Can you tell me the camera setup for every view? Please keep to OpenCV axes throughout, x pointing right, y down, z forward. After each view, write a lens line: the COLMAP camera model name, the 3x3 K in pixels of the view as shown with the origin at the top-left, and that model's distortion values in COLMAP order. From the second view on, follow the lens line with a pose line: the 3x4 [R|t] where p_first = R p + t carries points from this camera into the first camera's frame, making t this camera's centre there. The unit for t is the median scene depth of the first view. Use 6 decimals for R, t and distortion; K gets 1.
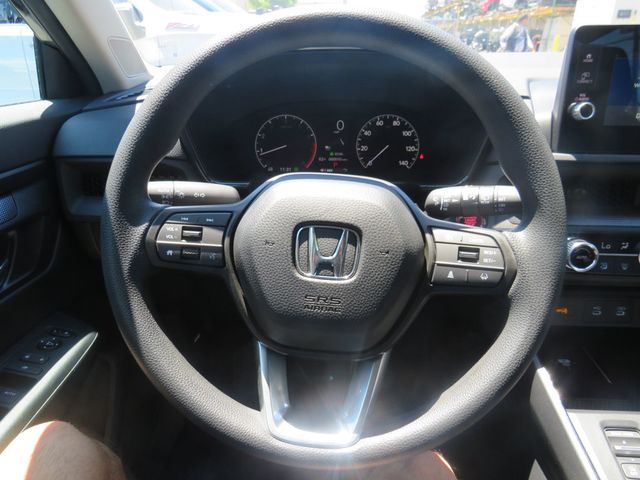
lens RADIAL K [[462.6, 0, 309.1], [0, 462.6, 237.7], [0, 0, 1]] dist [-0.037087, 0.041354]
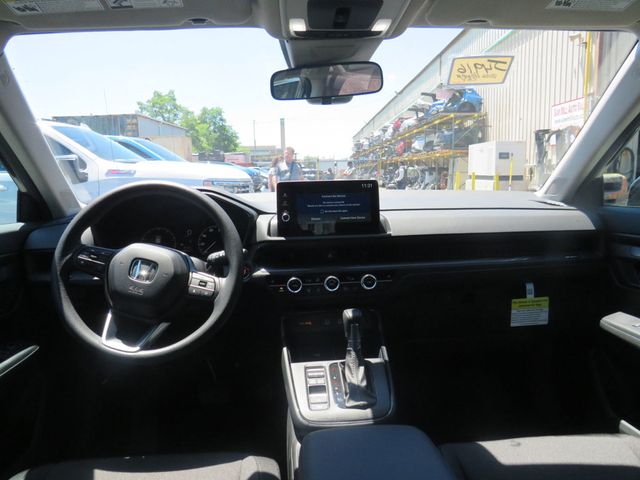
lens RADIAL K [[462.6, 0, 309.1], [0, 462.6, 237.7], [0, 0, 1]] dist [-0.037087, 0.041354]
pose [[0.992012, -0.031601, 0.122121, 0.052018], [0.063858, 0.960704, -0.270128, 0.049553], [-0.108786, 0.275769, 0.955048, -0.129689]]
